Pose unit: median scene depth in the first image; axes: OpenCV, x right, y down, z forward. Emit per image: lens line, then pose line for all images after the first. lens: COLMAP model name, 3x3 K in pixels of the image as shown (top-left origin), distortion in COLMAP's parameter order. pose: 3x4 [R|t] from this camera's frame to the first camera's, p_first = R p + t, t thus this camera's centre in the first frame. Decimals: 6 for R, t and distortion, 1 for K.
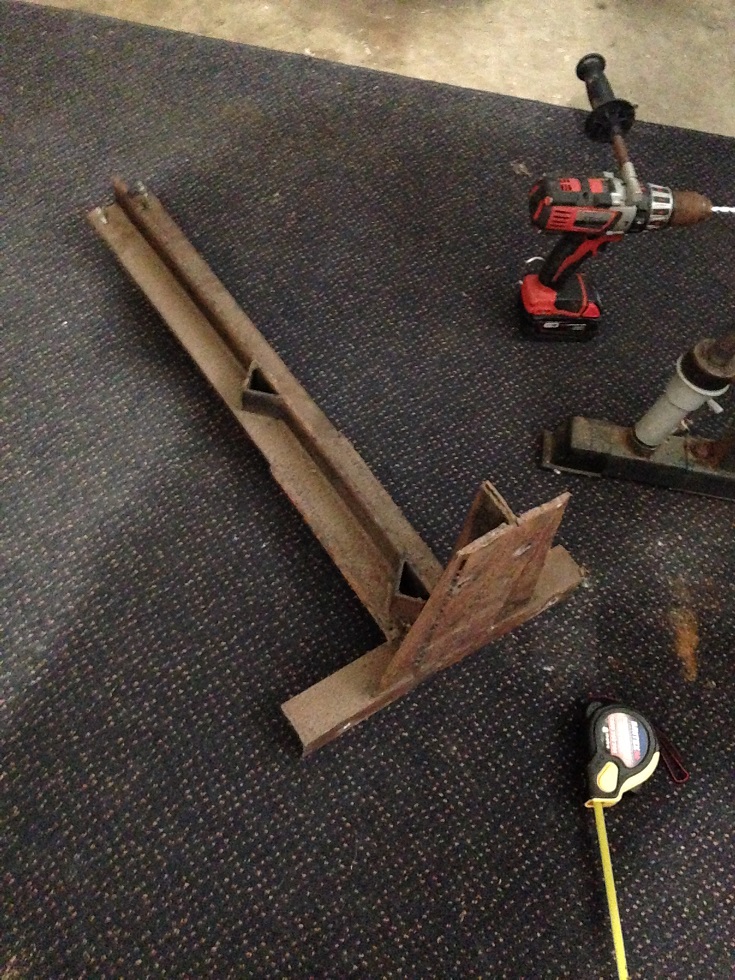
lens RADIAL K [[877.3, 0, 361.3], [0, 877.3, 491.3], [0, 0, 1]] dist [0.134327, -0.193444]
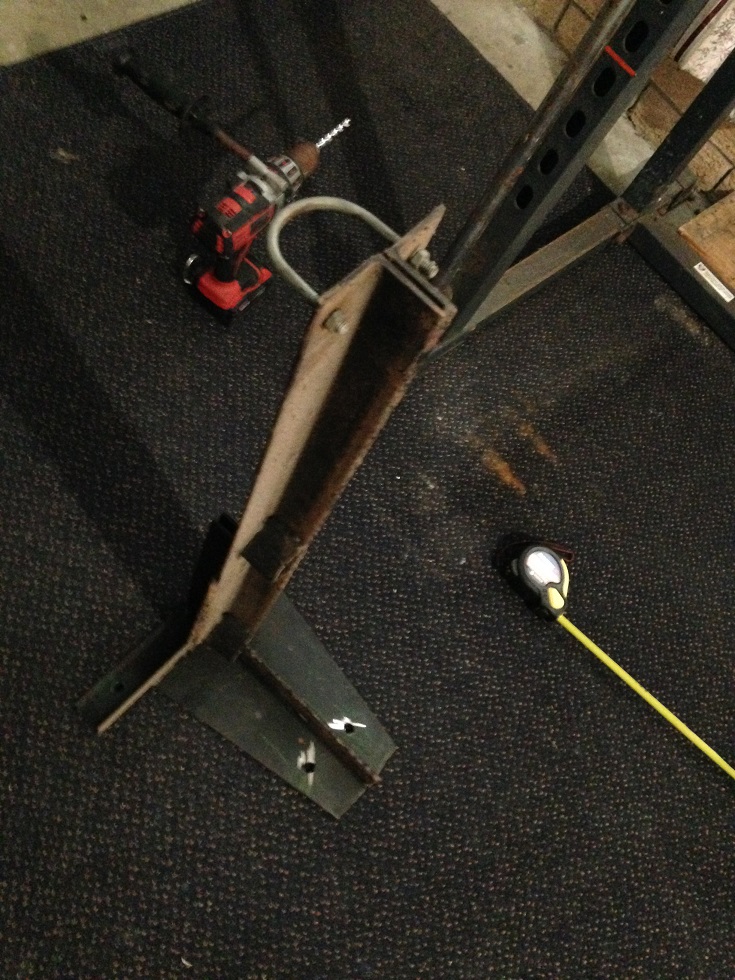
lens RADIAL K [[877.3, 0, 368.3], [0, 877.3, 485.2], [0, 0, 1]] dist [0.134327, -0.193444]
pose [[0.648331, -0.657492, 0.383890, -0.307505], [0.512978, 0.749819, 0.417881, -0.506428], [-0.562601, -0.073998, 0.823410, 0.032252]]
